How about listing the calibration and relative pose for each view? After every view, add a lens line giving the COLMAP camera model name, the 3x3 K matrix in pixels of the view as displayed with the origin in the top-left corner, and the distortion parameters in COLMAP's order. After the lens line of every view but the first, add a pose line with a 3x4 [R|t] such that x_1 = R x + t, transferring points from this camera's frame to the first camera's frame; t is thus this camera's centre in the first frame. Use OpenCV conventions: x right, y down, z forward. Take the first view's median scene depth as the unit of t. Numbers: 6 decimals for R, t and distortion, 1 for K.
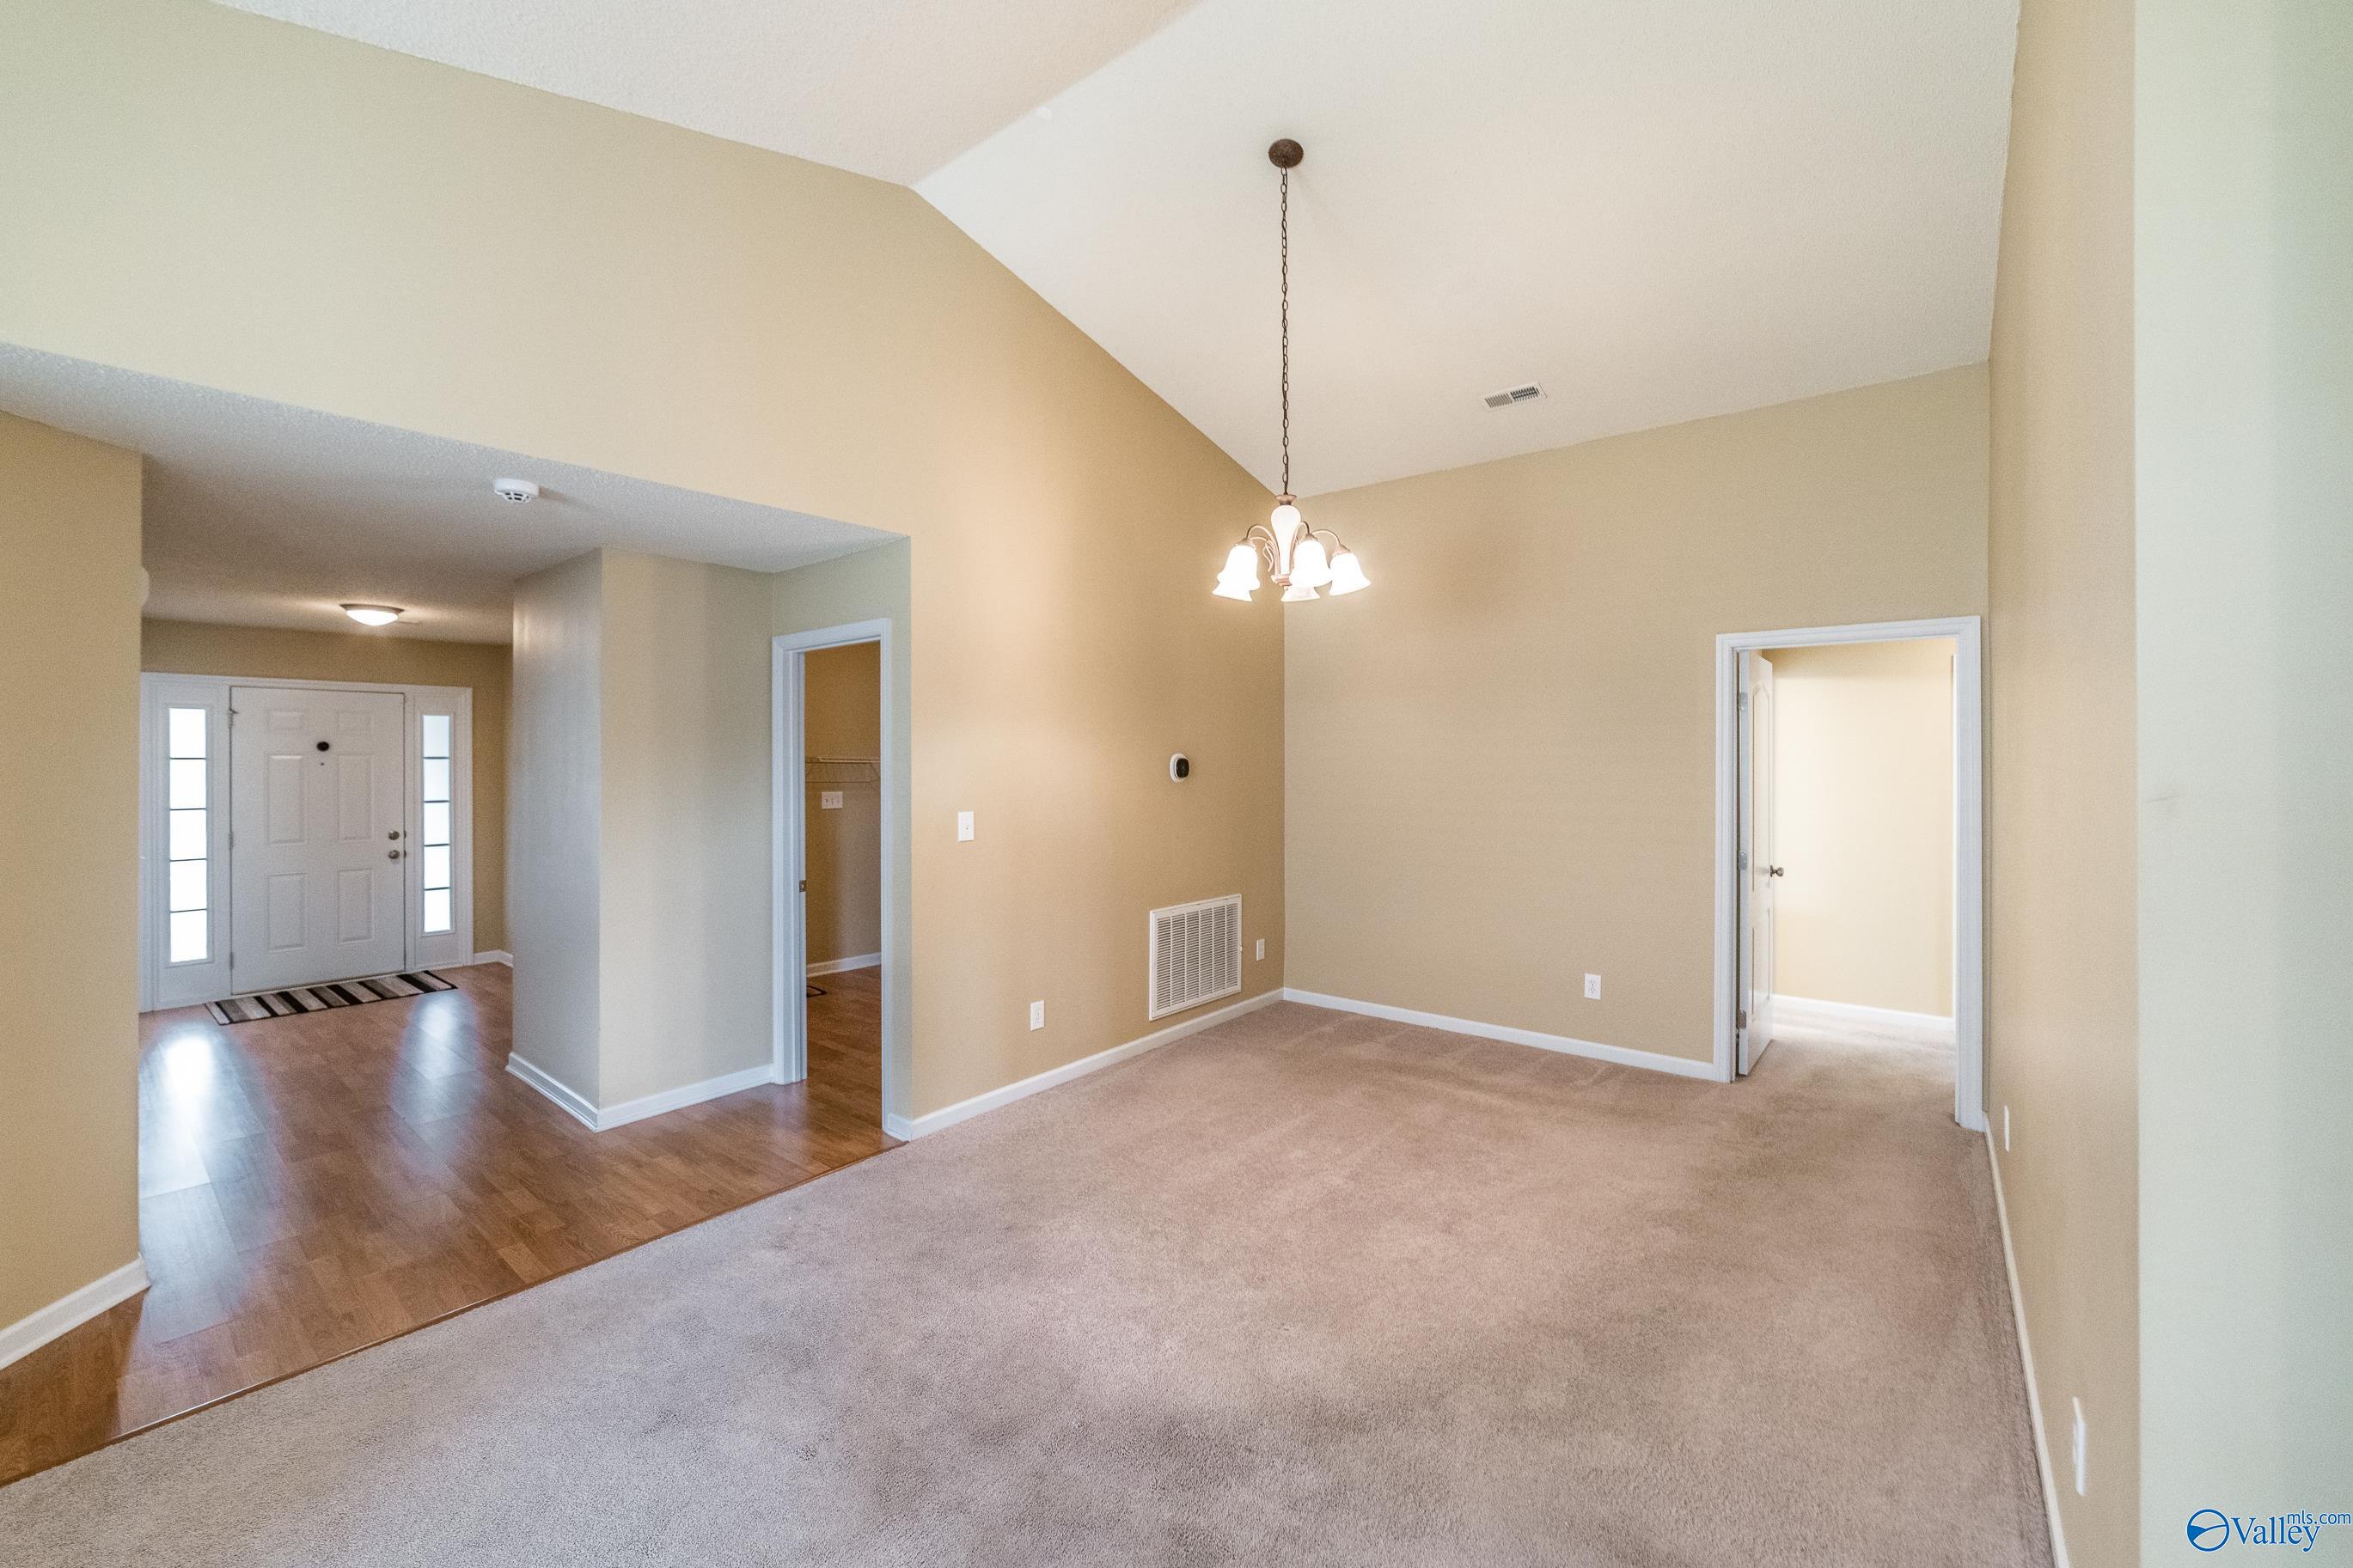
lens RADIAL K [[915.5, 0, 1180.9], [0, 915.5, 759.7], [0, 0, 1]] dist [-0.014382, 0.005073]
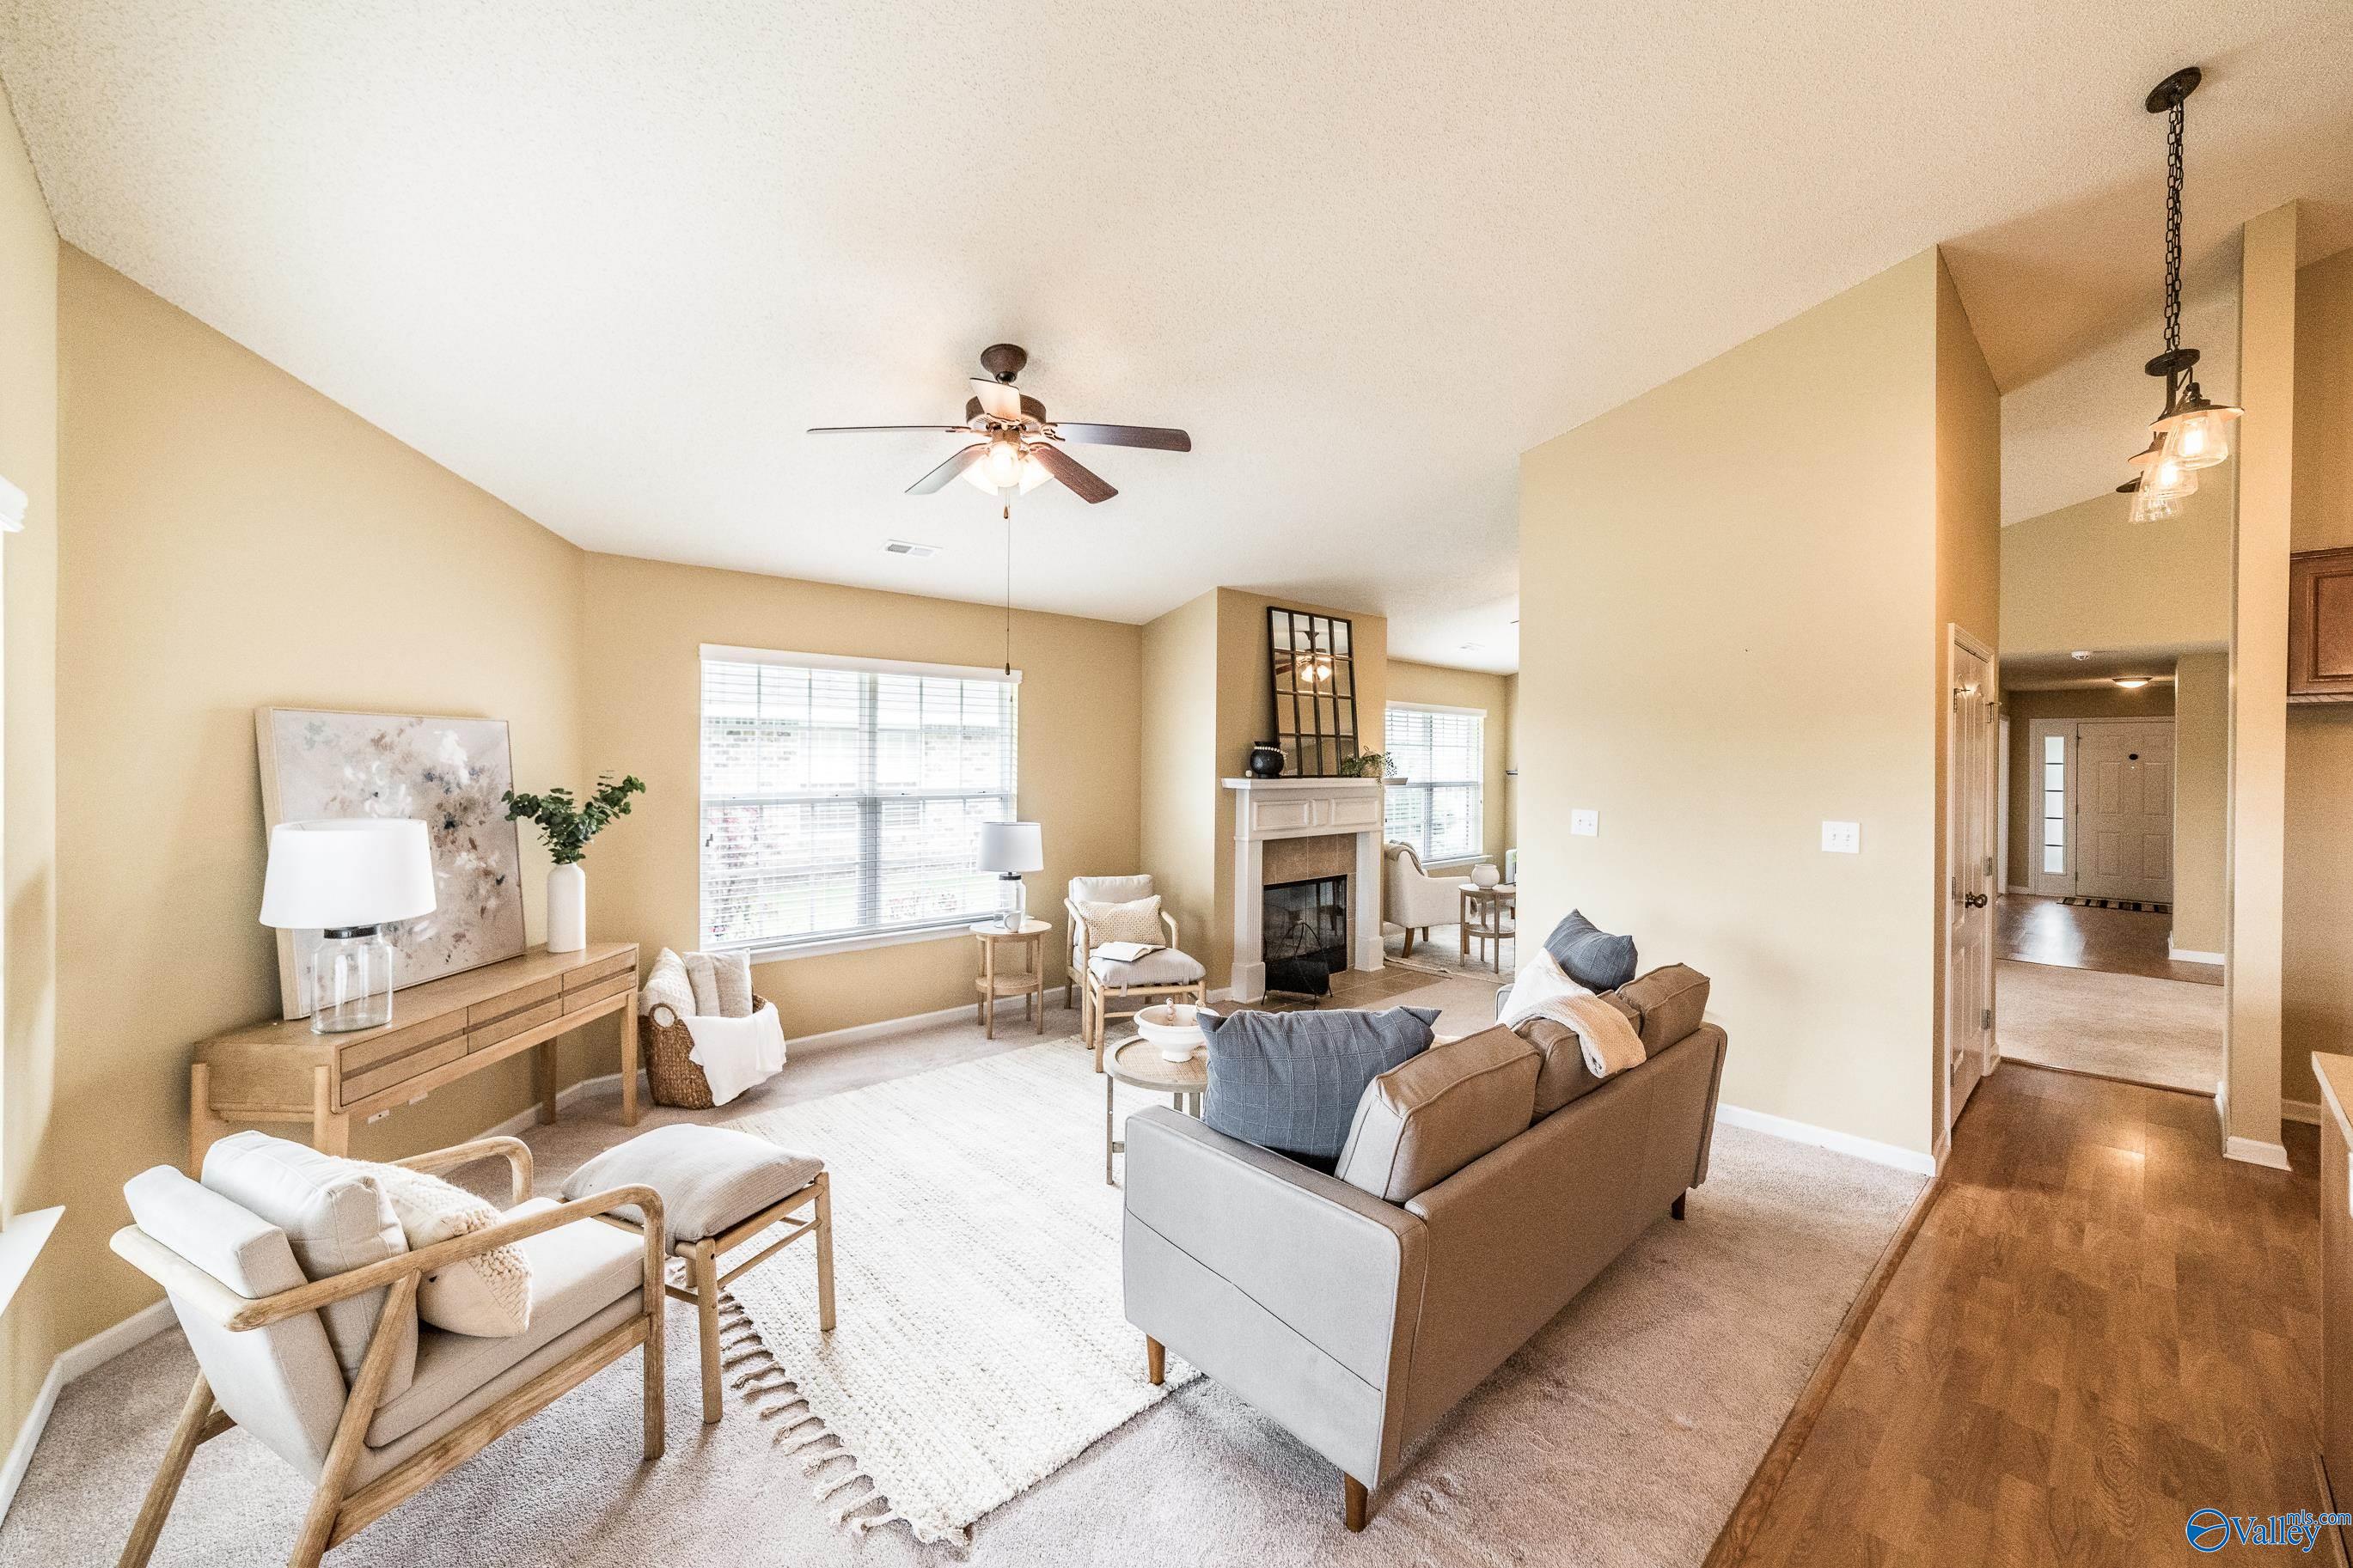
lens RADIAL K [[915.5, 0, 1157.8], [0, 915.5, 761.2], [0, 0, 1]] dist [-0.014382, 0.005073]
pose [[-0.142771, 0.005143, -0.989742, 0.997847], [-0.004997, 0.999970, 0.005917, -0.007954], [0.989743, 0.005790, -0.142741, -0.548560]]
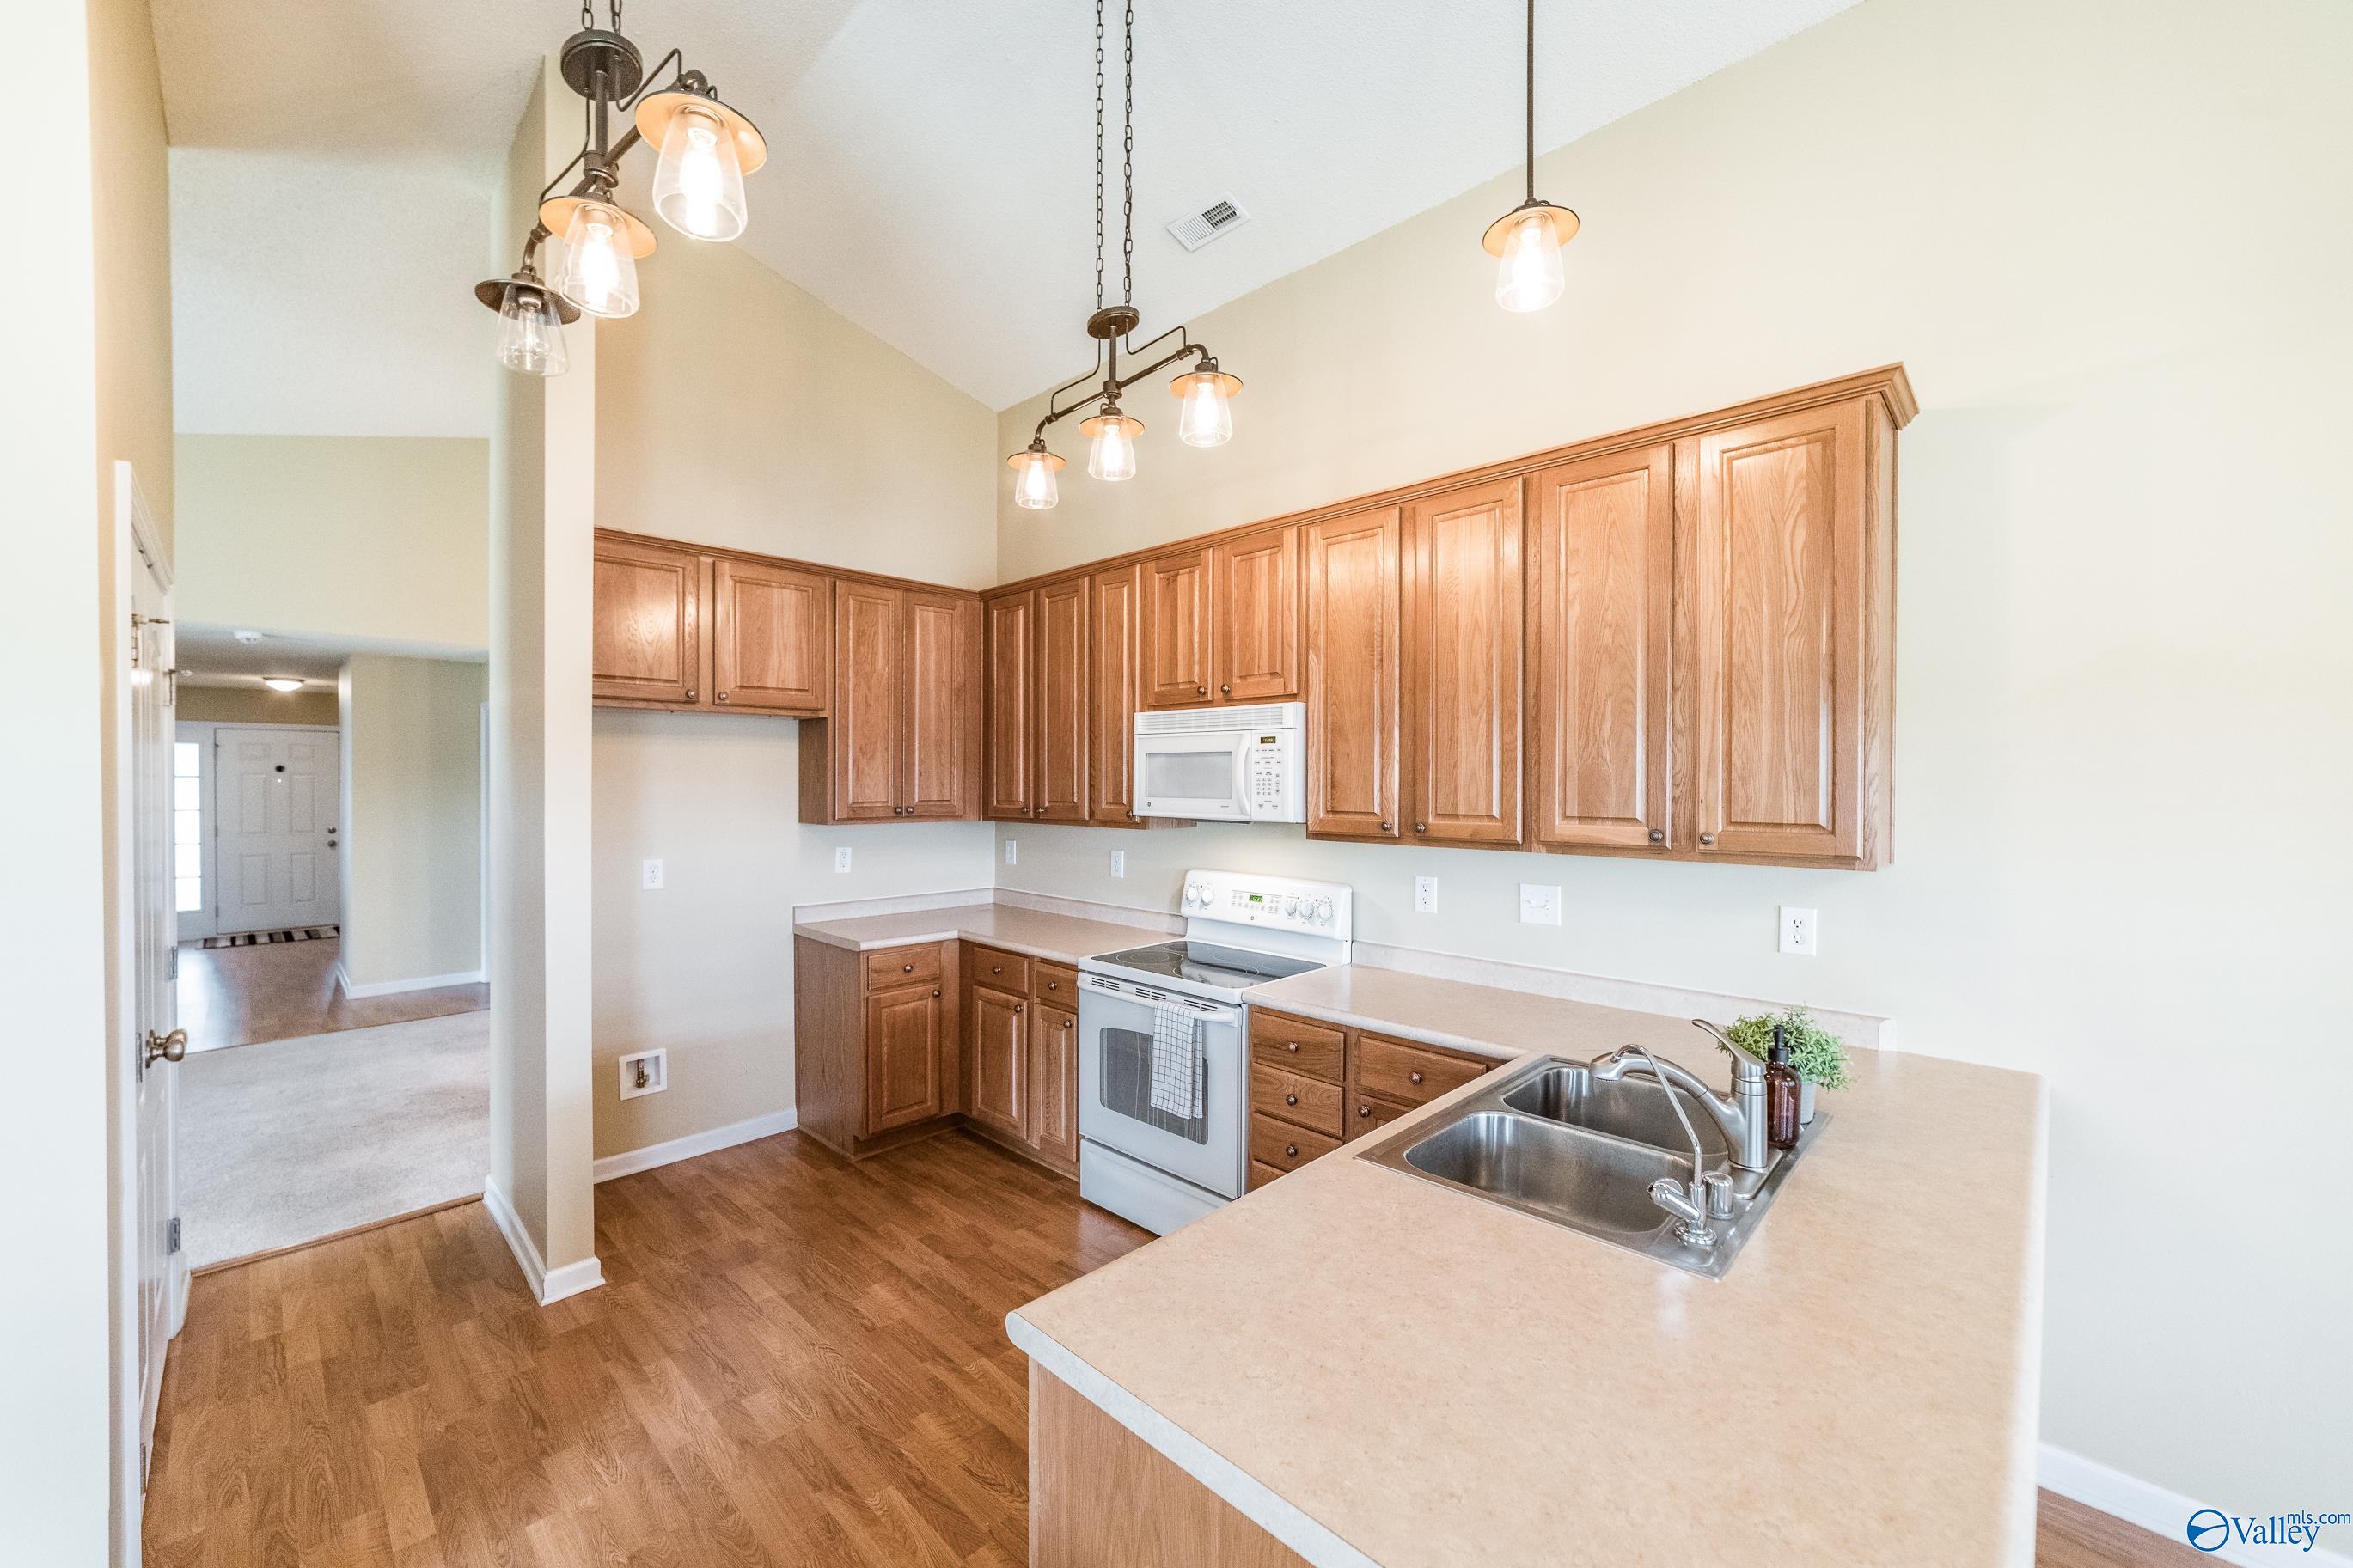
lens RADIAL K [[915.5, 0, 1163.7], [0, 915.5, 789.4], [0, 0, 1]] dist [-0.014382, 0.005073]
pose [[0.995916, 0.006918, -0.090015, 0.650158], [-0.005742, 0.999895, 0.013320, -0.009015], [0.090097, -0.012748, 0.995851, -0.350578]]
